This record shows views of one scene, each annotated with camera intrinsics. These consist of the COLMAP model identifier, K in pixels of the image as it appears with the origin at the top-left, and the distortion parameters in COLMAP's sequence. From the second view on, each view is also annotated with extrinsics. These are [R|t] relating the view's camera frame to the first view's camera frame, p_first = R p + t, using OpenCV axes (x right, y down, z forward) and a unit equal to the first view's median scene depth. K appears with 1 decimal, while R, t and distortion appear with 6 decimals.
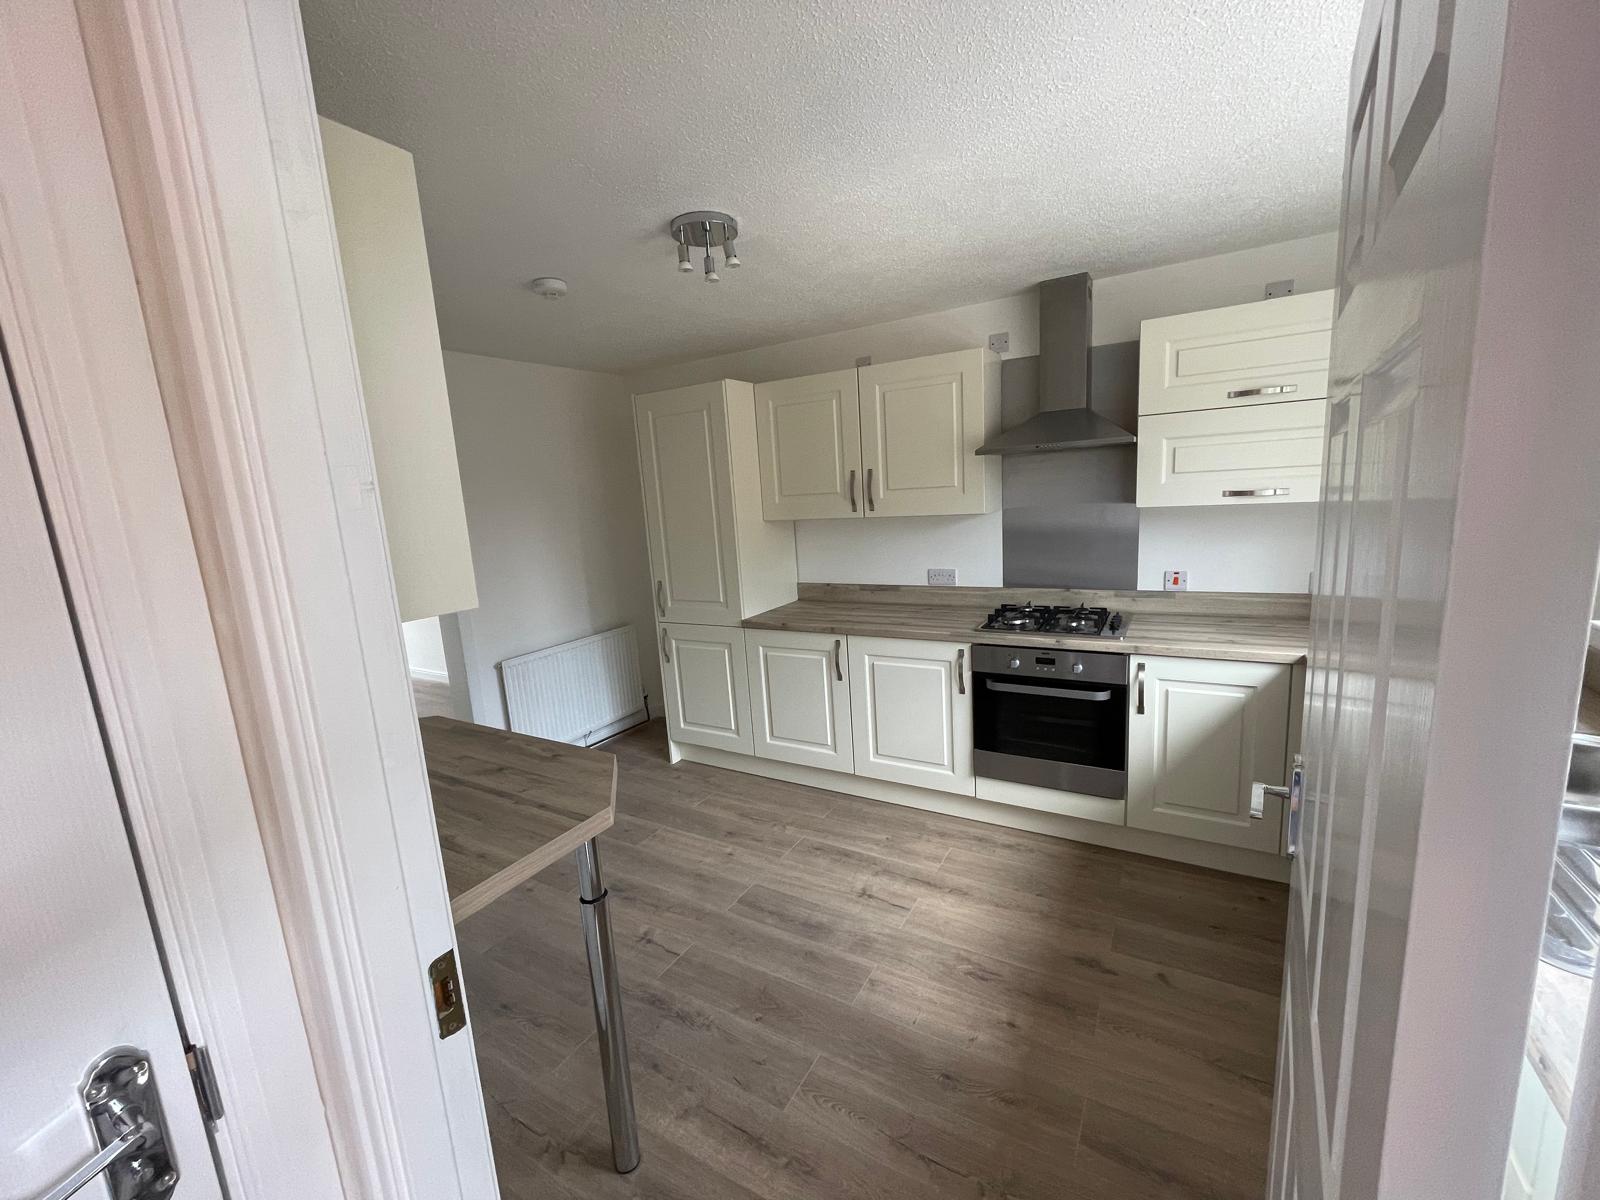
lens RADIAL K [[644.3, 0, 791.6], [0, 644.3, 596.5], [0, 0, 1]] dist [0.001973, 0.000021]
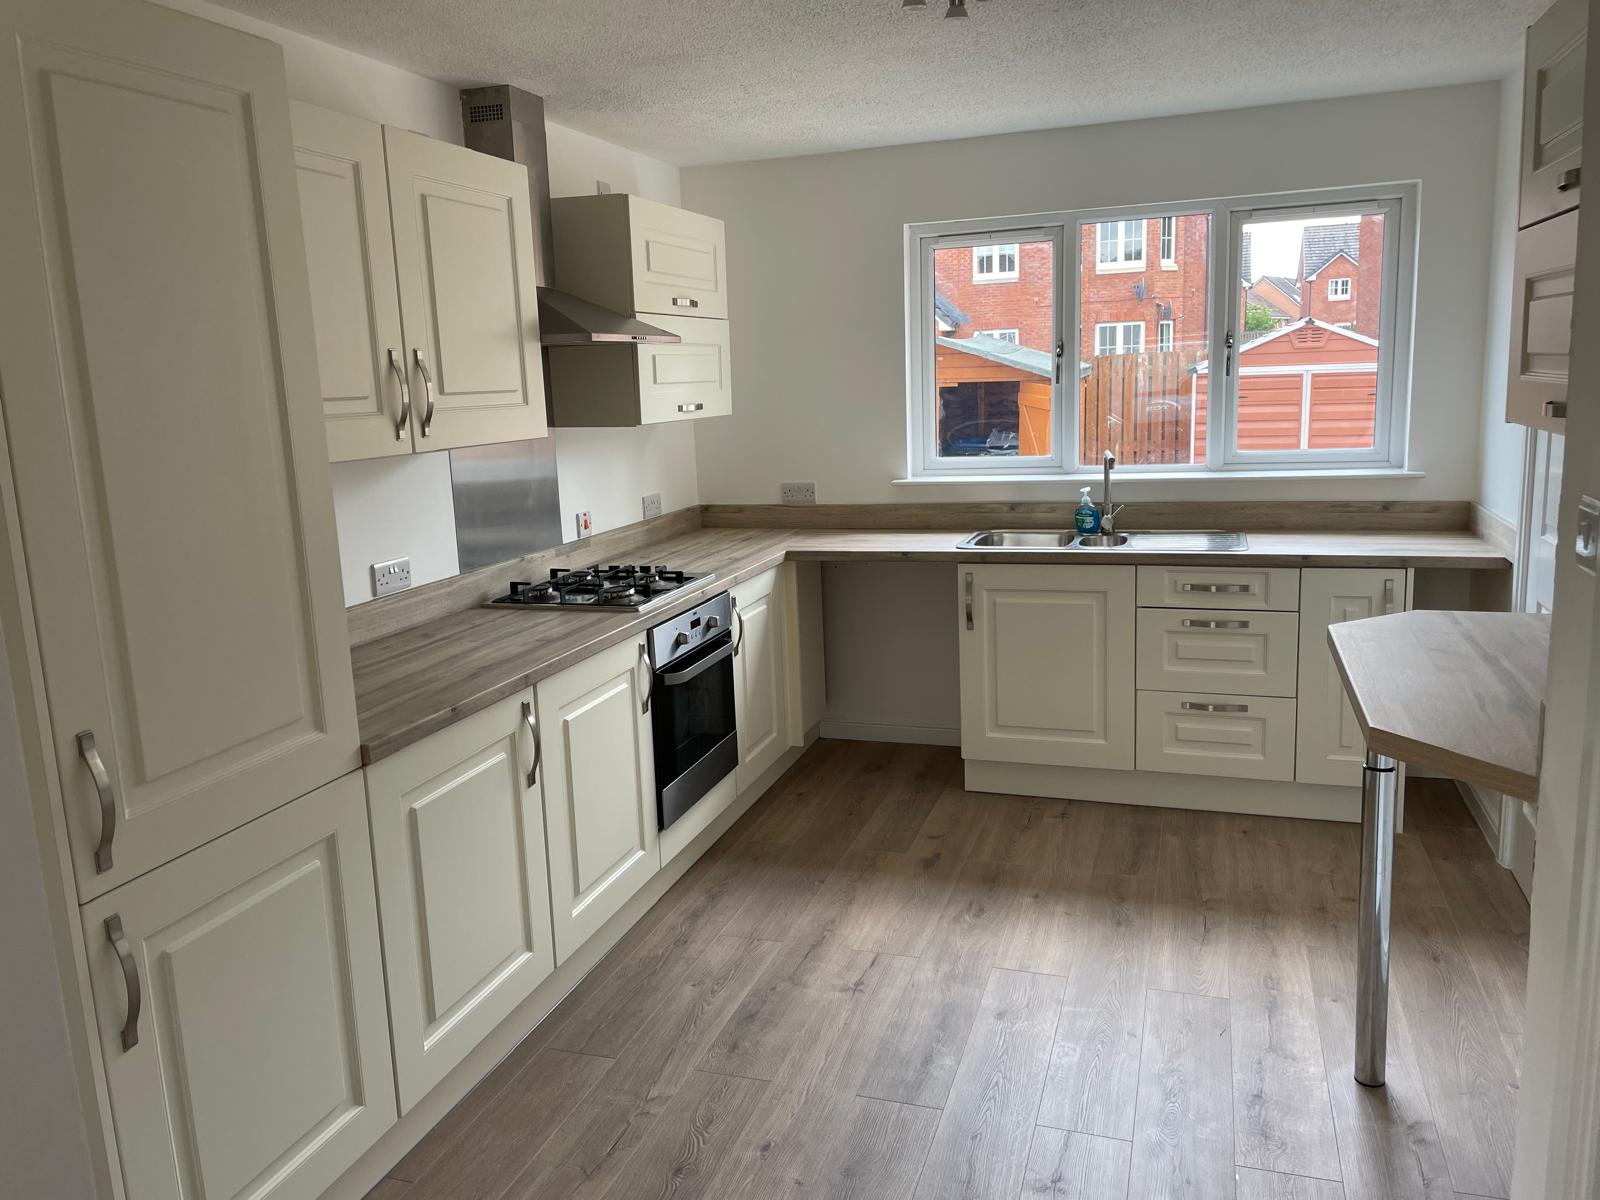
lens RADIAL K [[1223.5, 0, 795.5], [0, 1223.5, 602.5], [0, 0, 1]] dist [0.054449, -0.019856]
pose [[-0.227997, -0.107647, 0.967693, -0.942622], [0.210599, 0.964891, 0.156954, -0.115543], [-0.950613, 0.239580, -0.197322, 1.091992]]
